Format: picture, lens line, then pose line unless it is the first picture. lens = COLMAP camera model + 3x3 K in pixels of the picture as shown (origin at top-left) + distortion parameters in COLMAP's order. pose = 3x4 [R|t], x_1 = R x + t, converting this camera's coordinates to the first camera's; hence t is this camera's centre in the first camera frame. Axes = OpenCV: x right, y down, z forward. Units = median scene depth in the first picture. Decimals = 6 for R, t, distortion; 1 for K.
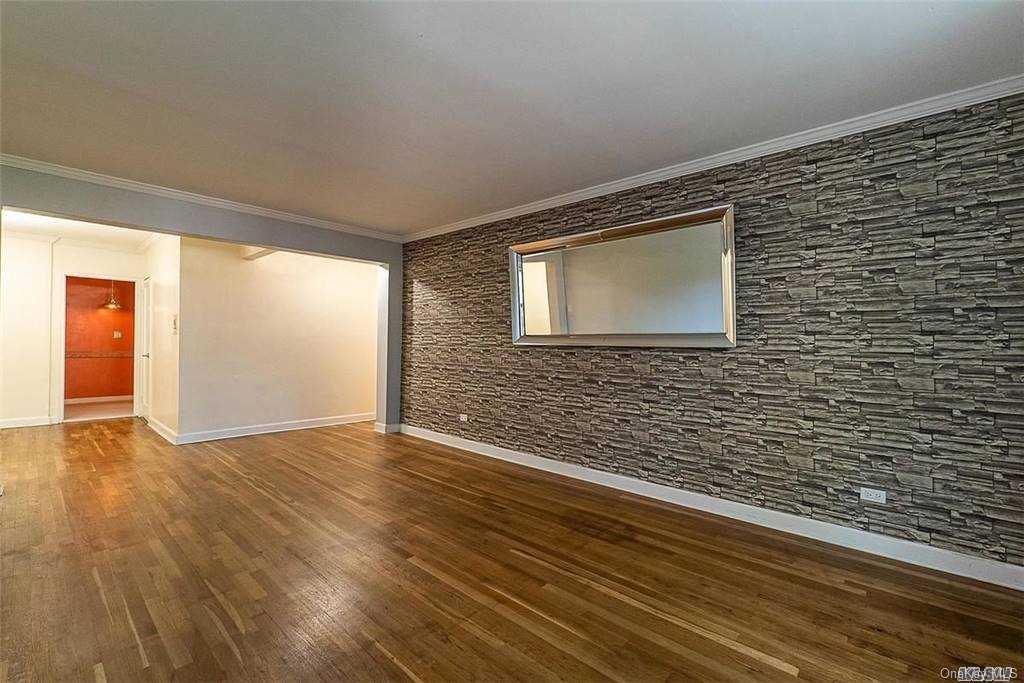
lens RADIAL K [[446.9, 0, 516.4], [0, 446.9, 337.4], [0, 0, 1]] dist [-0.000063, 0.000029]
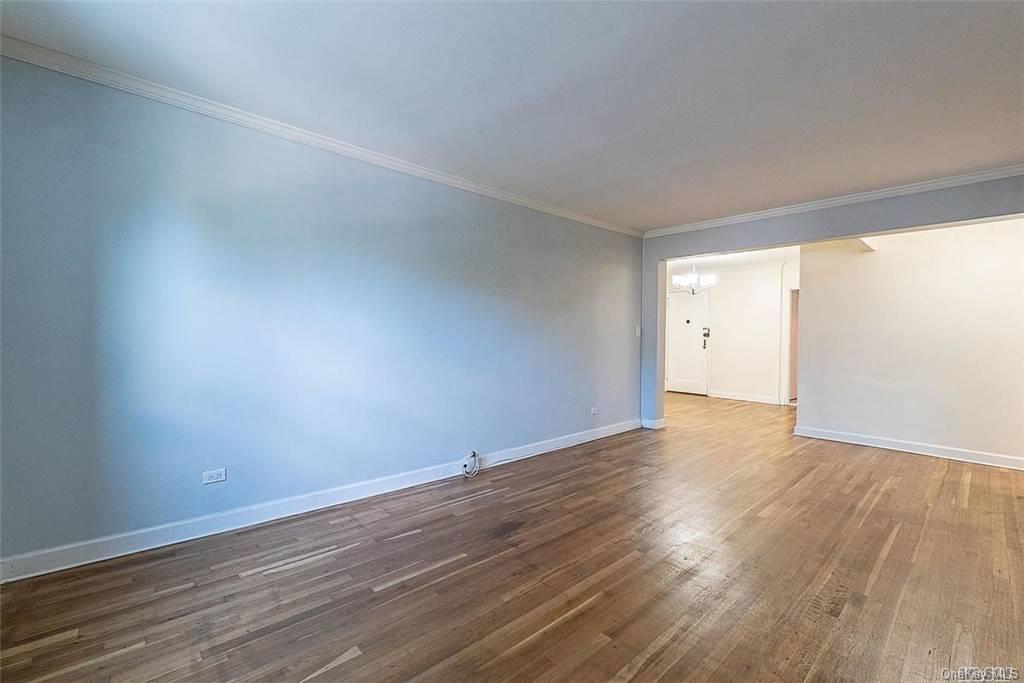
lens RADIAL K [[446.9, 0, 516.4], [0, 446.9, 337.4], [0, 0, 1]] dist [-0.000063, 0.000029]
pose [[-0.075619, -0.002673, -0.997133, 0.892696], [-0.002128, 0.999995, -0.002519, 0.010416], [0.997135, 0.001931, -0.075624, 0.894935]]
